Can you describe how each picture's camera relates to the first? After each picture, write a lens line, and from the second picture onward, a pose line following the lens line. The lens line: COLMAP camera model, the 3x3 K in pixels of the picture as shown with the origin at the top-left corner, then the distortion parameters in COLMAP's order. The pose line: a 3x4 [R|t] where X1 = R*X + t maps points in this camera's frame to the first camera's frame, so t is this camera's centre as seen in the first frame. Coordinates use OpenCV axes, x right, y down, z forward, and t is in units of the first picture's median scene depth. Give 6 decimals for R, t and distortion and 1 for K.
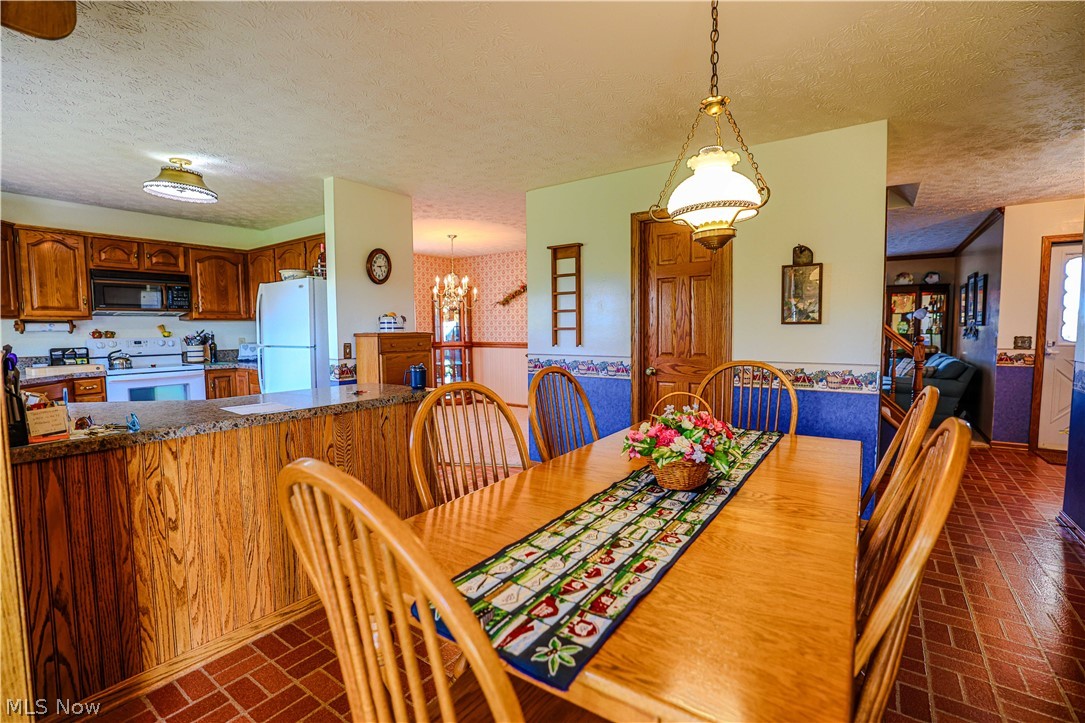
lens RADIAL K [[499.3, 0, 540.5], [0, 499.3, 364.1], [0, 0, 1]] dist [-0.005503, 0.003321]
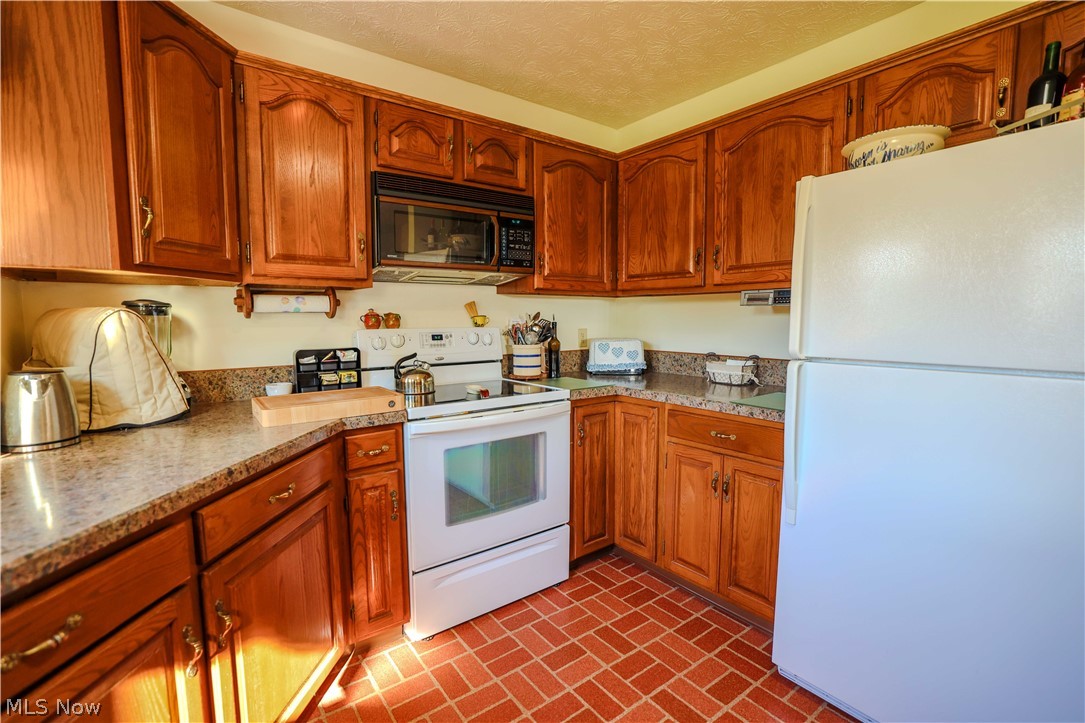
lens RADIAL K [[499.3, 0, 544.9], [0, 499.3, 359.6], [0, 0, 1]] dist [-0.005503, 0.003321]
pose [[0.956227, 0.030349, -0.291048, -0.593121], [-0.026815, 0.999510, 0.016125, -0.033813], [0.291395, -0.007615, 0.956573, 0.589244]]
